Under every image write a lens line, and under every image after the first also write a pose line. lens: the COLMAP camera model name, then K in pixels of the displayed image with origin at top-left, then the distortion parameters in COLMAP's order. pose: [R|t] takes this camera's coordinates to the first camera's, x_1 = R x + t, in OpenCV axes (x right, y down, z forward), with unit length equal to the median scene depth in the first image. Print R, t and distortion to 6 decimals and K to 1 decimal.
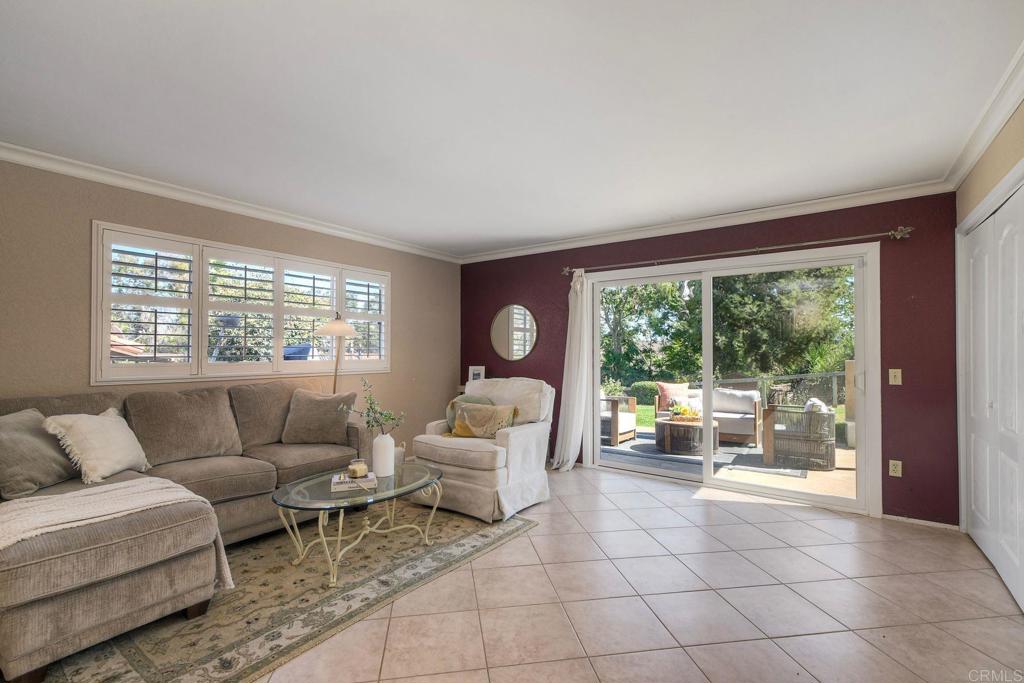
lens RADIAL K [[454.4, 0, 511.0], [0, 454.4, 342.3], [0, 0, 1]] dist [0.004049, 0.000269]
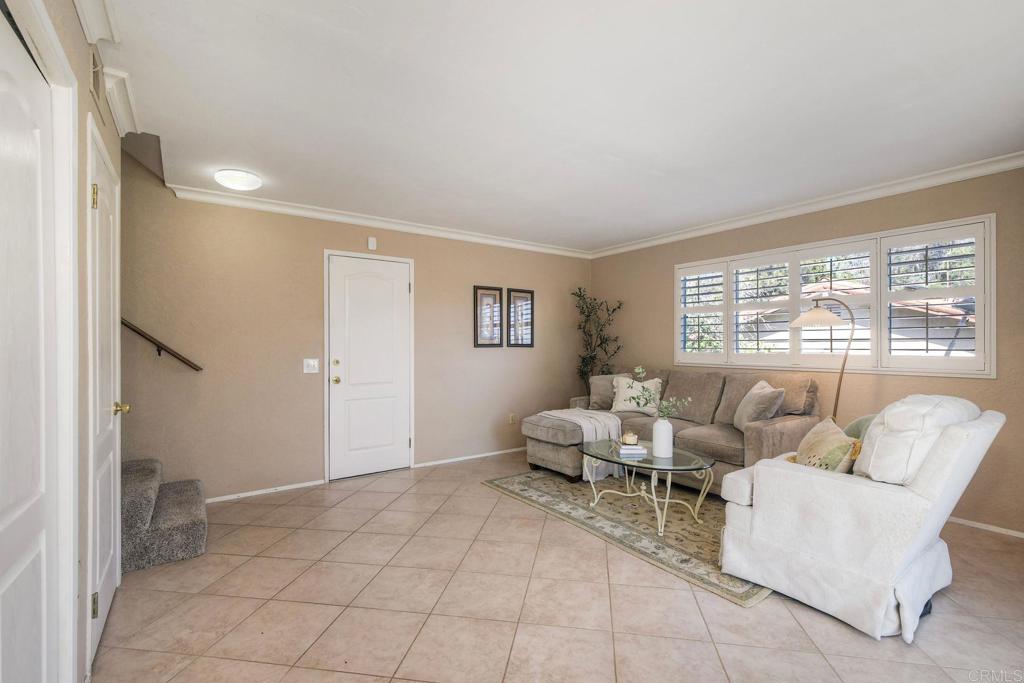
lens RADIAL K [[454.4, 0, 514.5], [0, 454.4, 346.6], [0, 0, 1]] dist [0.004049, 0.000269]
pose [[-0.303527, -0.004095, -0.952814, 0.901497], [0.008500, 0.999939, -0.007005, 0.037202], [0.952785, -0.010226, -0.303473, 1.036326]]
